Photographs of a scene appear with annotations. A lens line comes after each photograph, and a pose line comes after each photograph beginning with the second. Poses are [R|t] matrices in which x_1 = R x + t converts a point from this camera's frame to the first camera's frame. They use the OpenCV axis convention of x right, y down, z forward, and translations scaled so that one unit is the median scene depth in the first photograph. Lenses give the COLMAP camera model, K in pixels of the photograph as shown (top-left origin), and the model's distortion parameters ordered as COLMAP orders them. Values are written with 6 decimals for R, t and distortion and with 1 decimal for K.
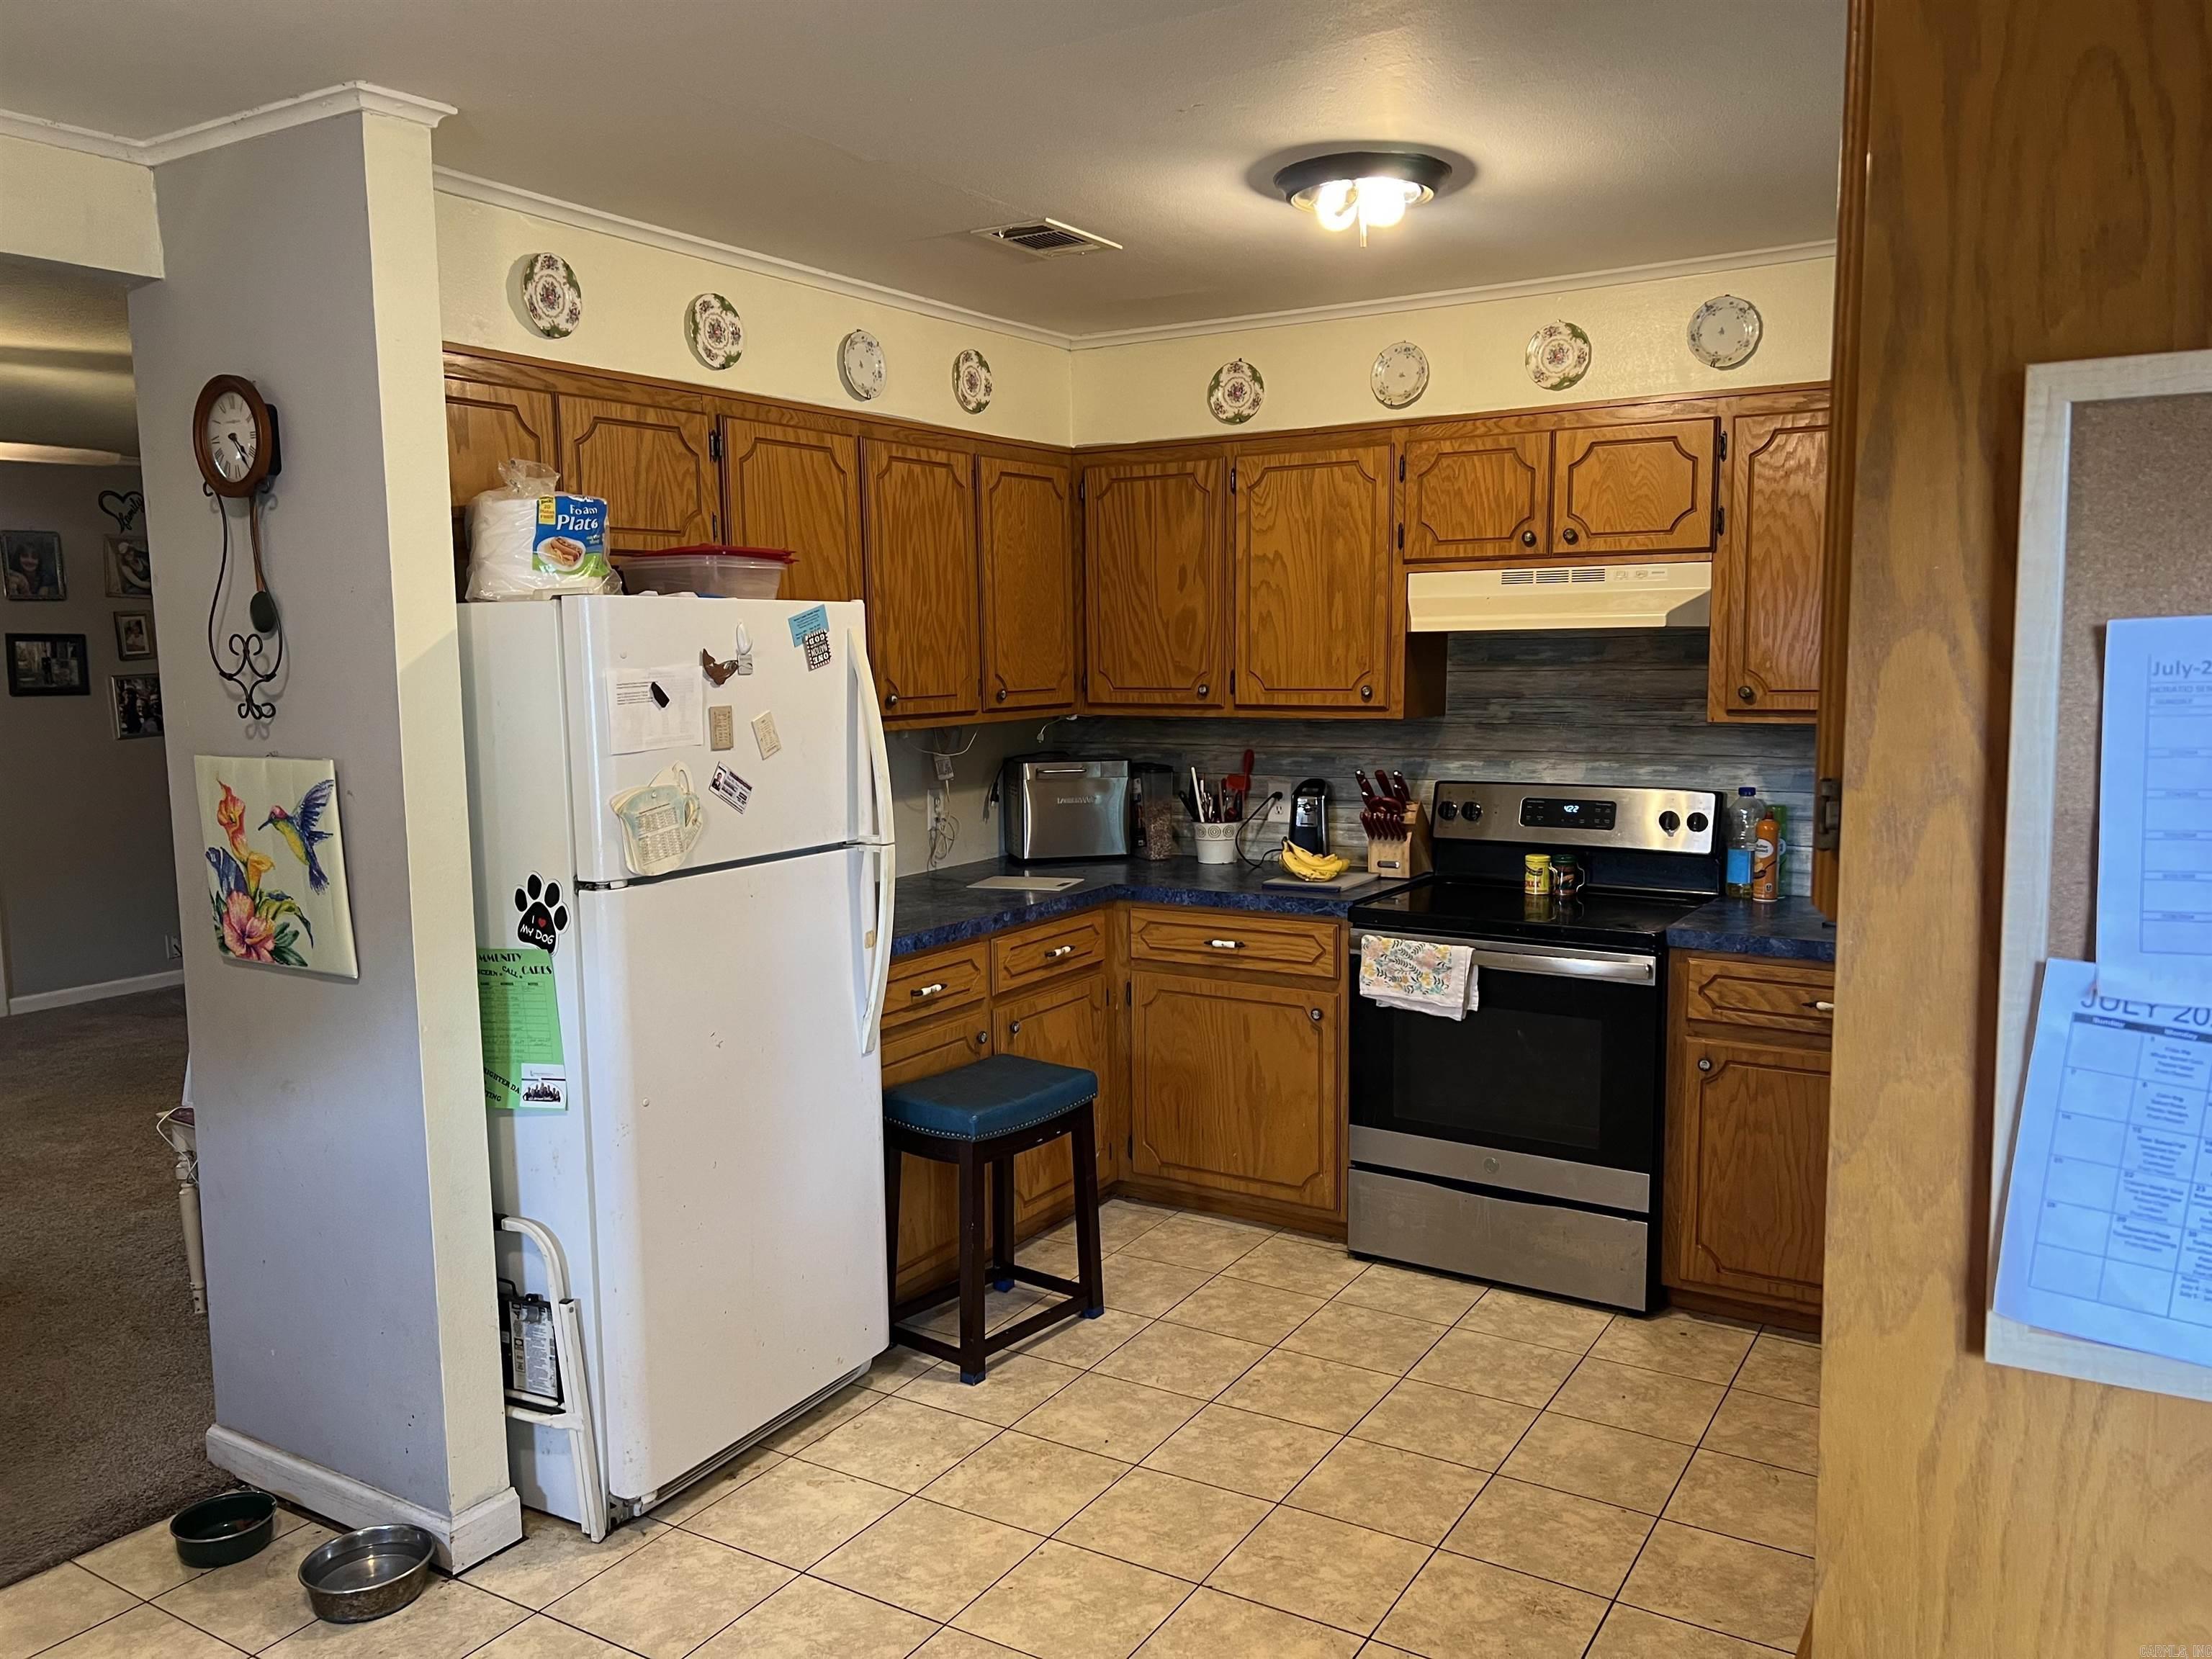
lens RADIAL K [[1652.9, 0, 1128.6], [0, 1652.9, 838.4], [0, 0, 1]] dist [0.068833, -0.080303]
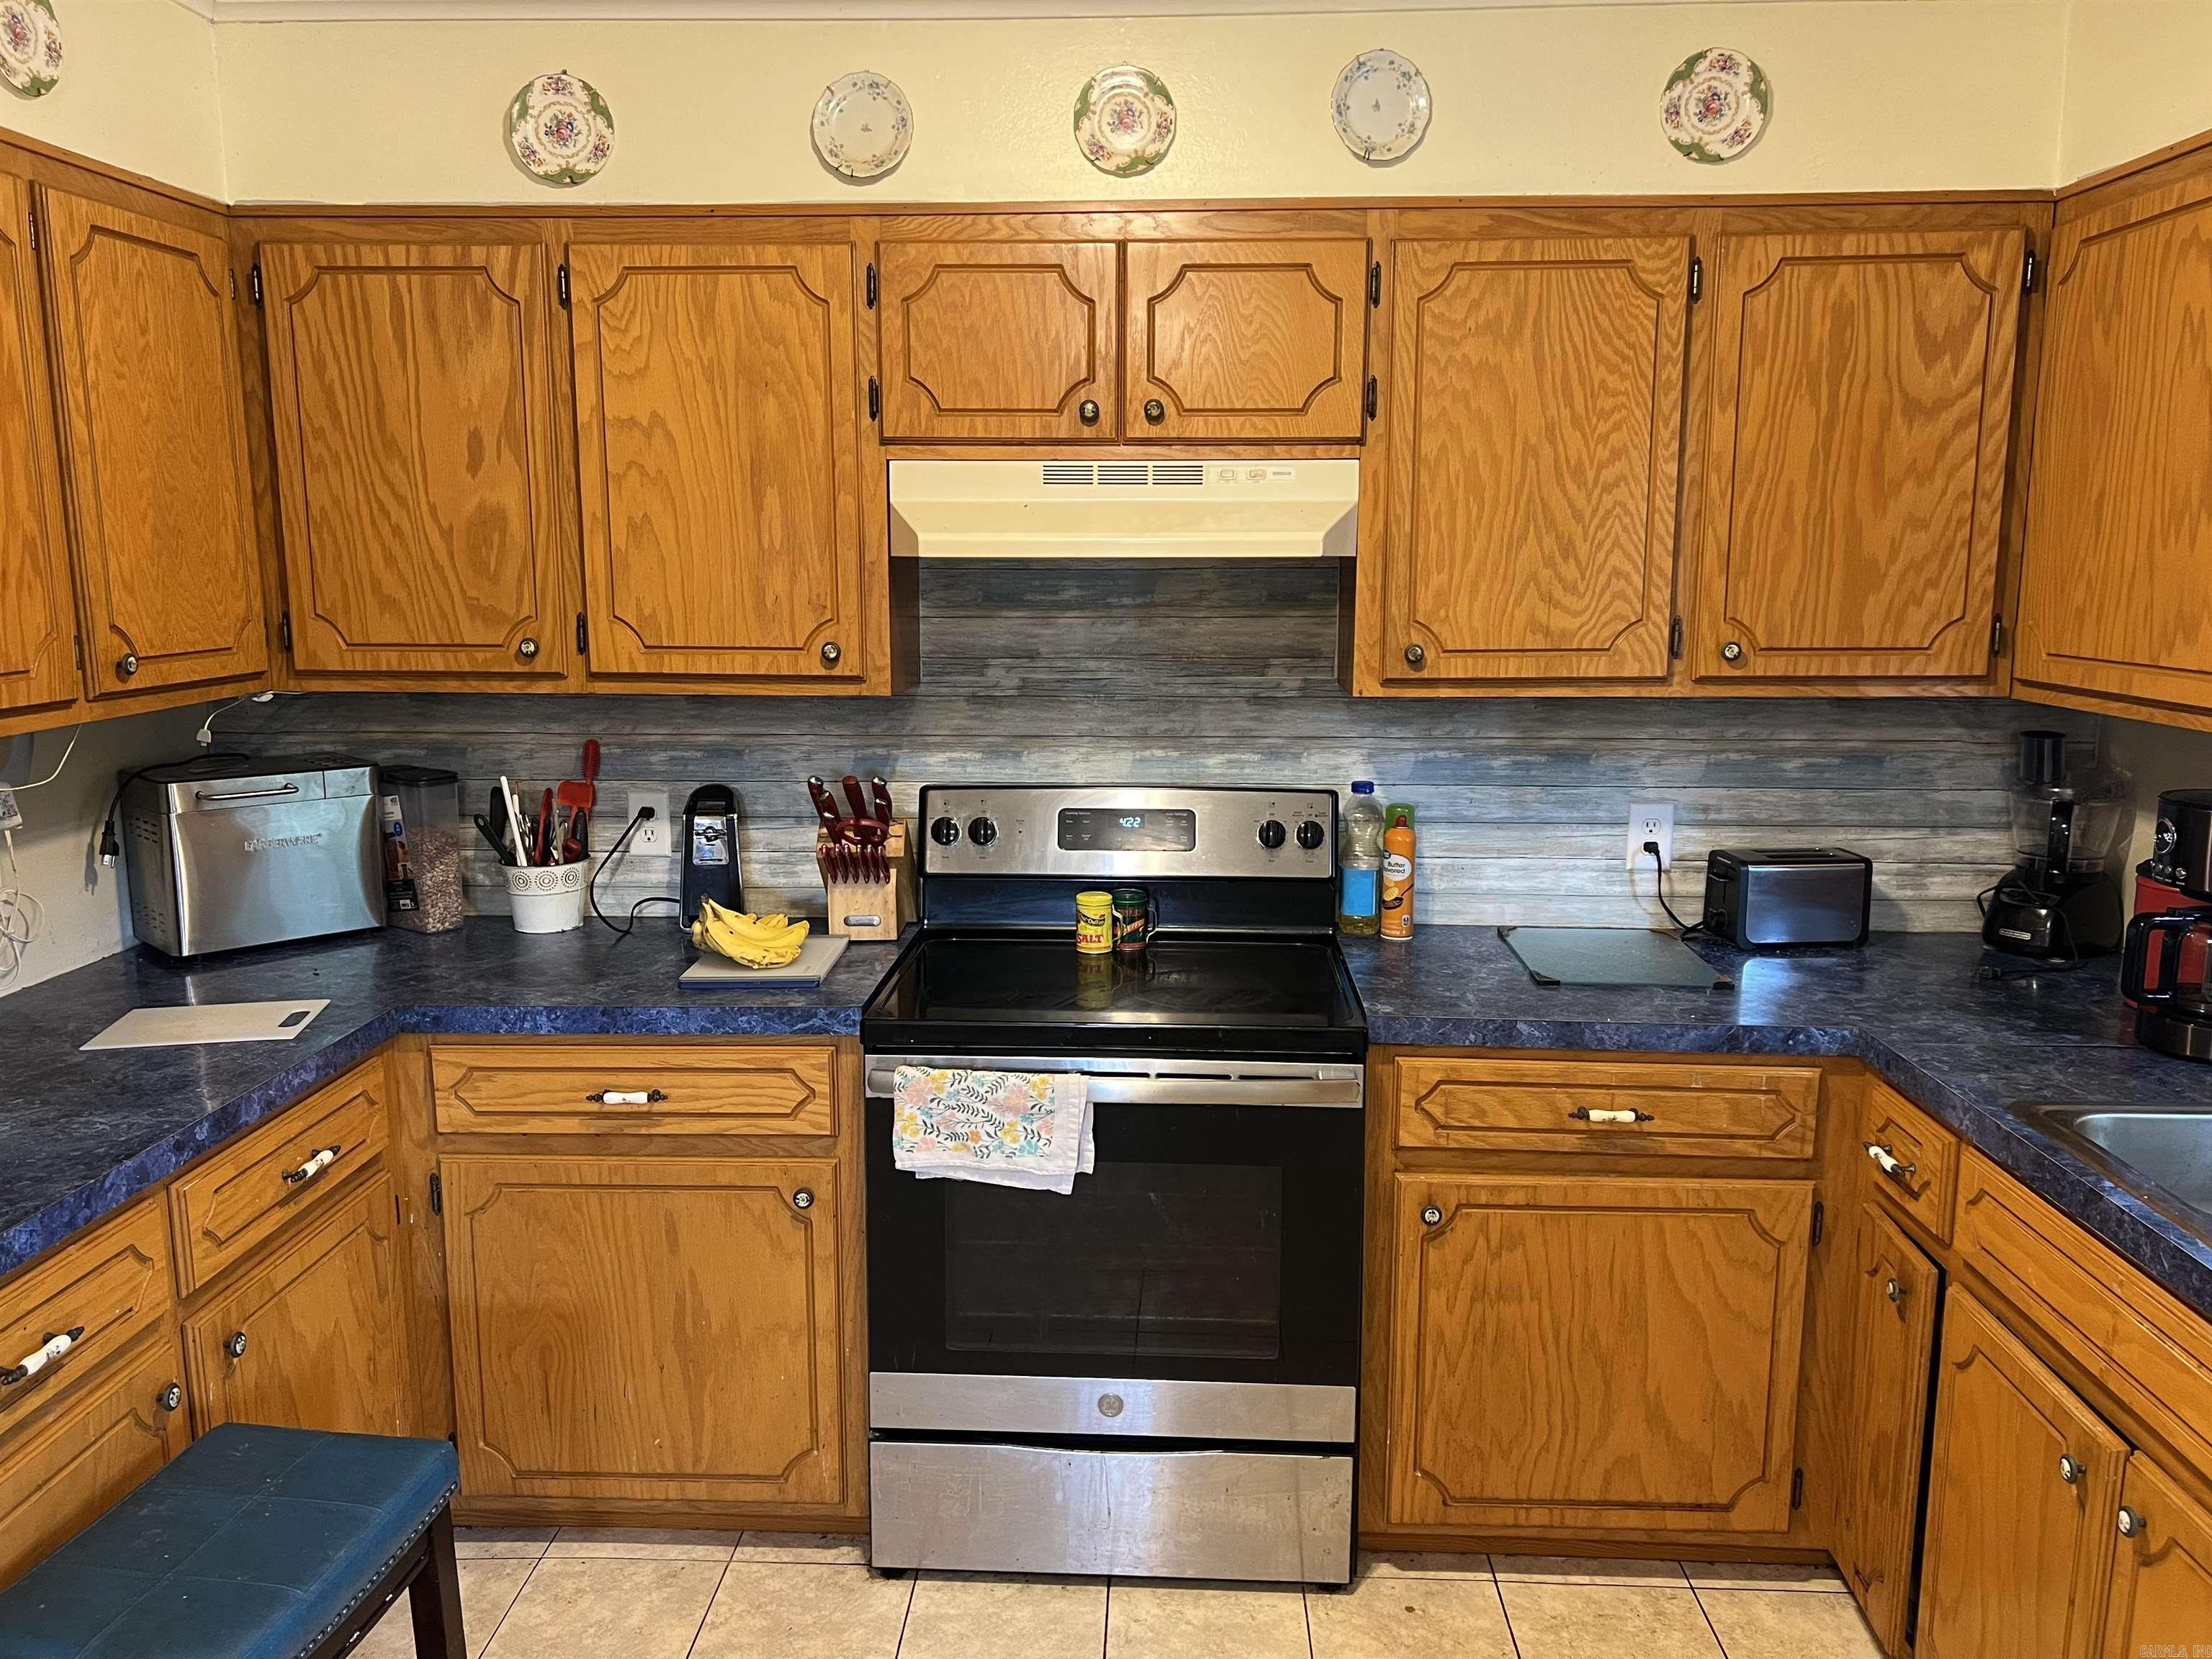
lens RADIAL K [[1652.9, 0, 1113.4], [0, 1652.9, 834.8], [0, 0, 1]] dist [0.068833, -0.080303]
pose [[0.874543, -0.069624, 0.479924, -0.069338], [0.045870, 0.997079, 0.061063, -0.057617], [-0.482774, -0.031387, 0.875182, 0.436335]]
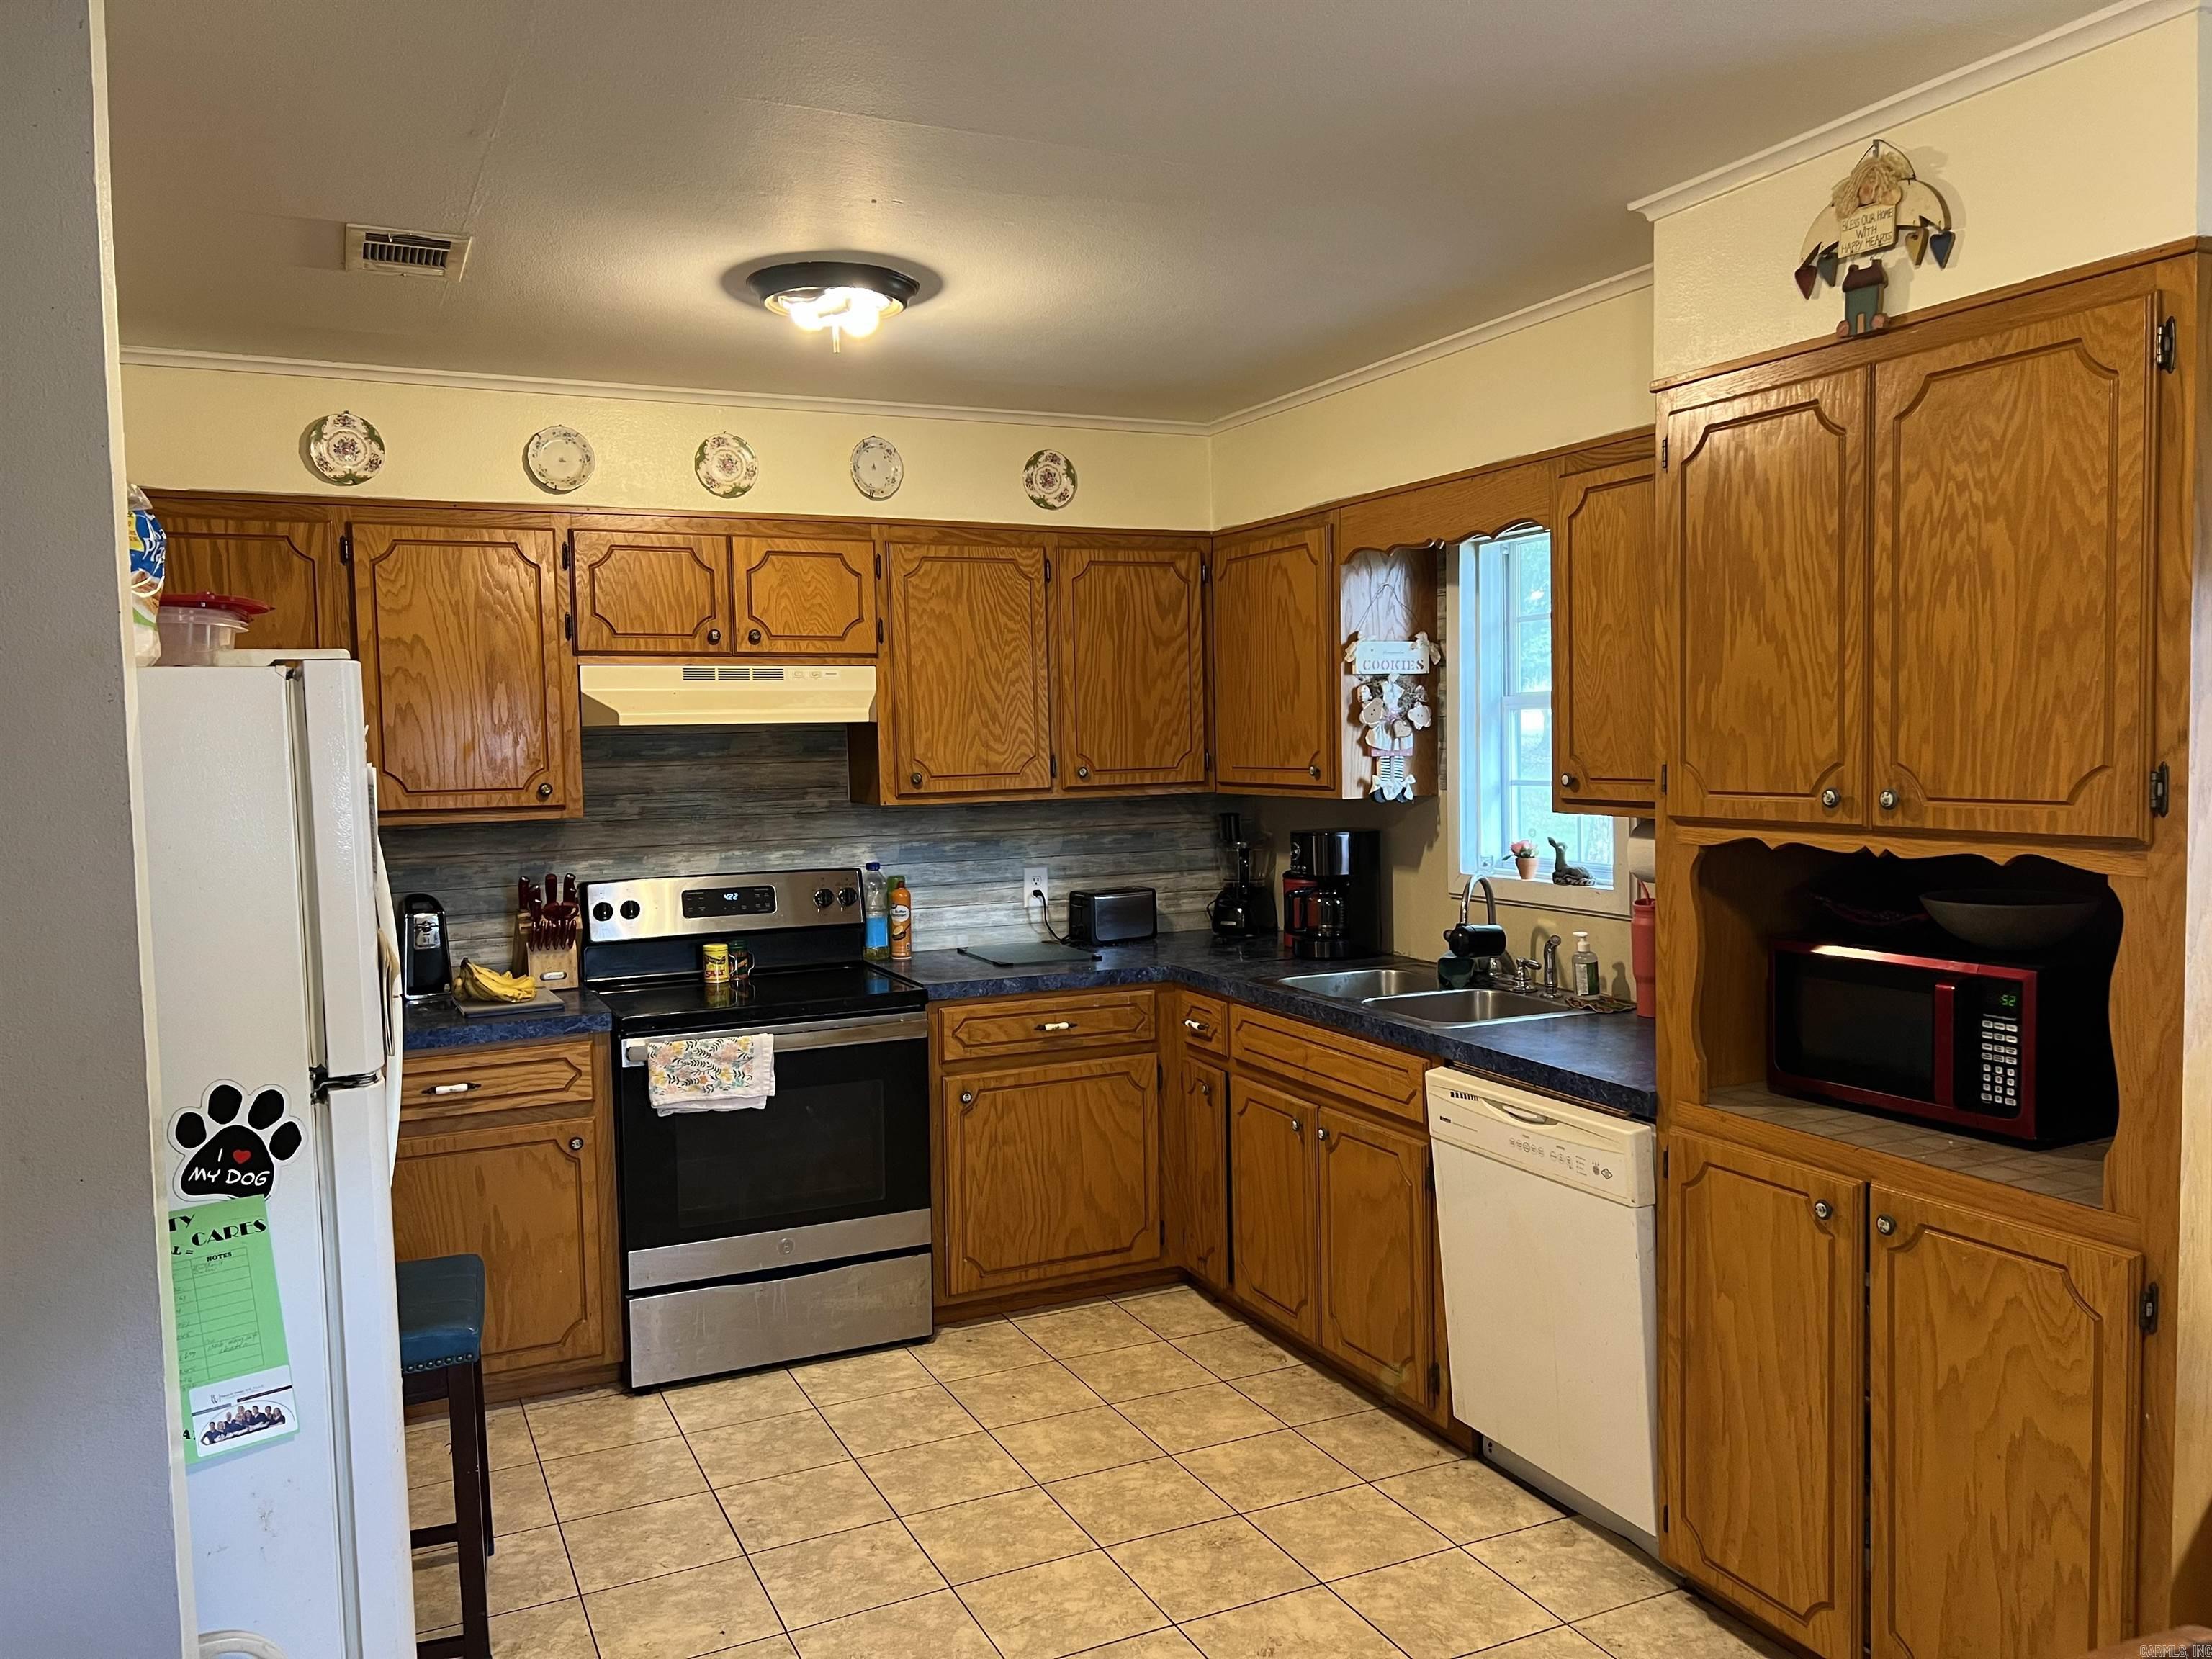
lens RADIAL K [[1652.9, 0, 1113.9], [0, 1652.9, 835.5], [0, 0, 1]] dist [0.068833, -0.080303]
pose [[0.551191, -0.053336, 0.832673, -0.491913], [0.109832, 0.993909, -0.009039, -0.021533], [-0.827119, 0.096436, 0.553692, 0.238292]]
